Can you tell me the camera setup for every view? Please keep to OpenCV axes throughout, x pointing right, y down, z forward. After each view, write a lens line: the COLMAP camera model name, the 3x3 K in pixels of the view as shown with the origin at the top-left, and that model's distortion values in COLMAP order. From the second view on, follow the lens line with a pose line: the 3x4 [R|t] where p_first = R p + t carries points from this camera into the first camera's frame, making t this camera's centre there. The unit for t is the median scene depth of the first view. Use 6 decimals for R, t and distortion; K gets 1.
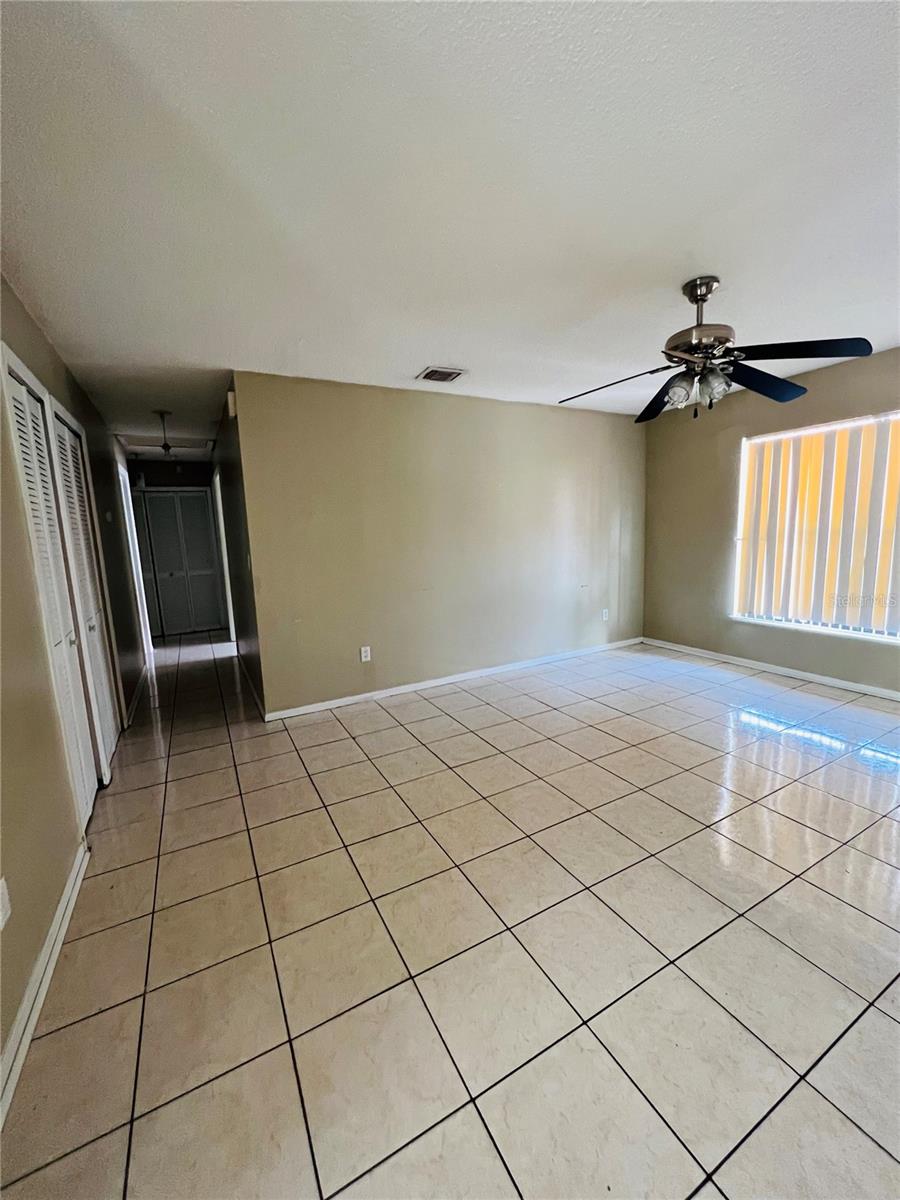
lens RADIAL K [[475.7, 0, 450.0], [0, 475.7, 600.0], [0, 0, 1]] dist [-0.001409, 0.000157]
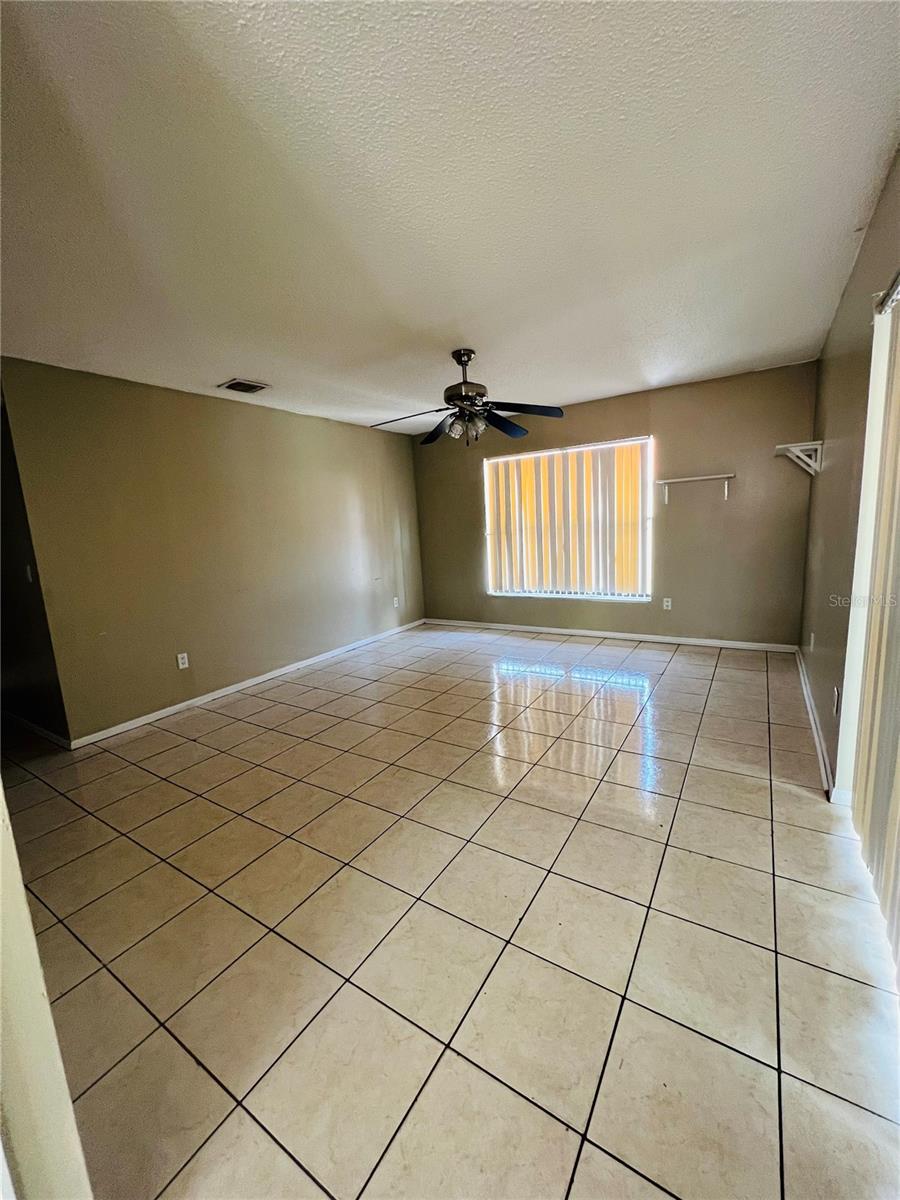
lens RADIAL K [[475.7, 0, 450.0], [0, 475.7, 600.0], [0, 0, 1]] dist [-0.001409, 0.000157]
pose [[0.875098, -0.092768, 0.474971, -0.164300], [0.097000, 0.995161, 0.015652, 0.029526], [-0.474124, 0.032375, 0.879863, -0.137003]]
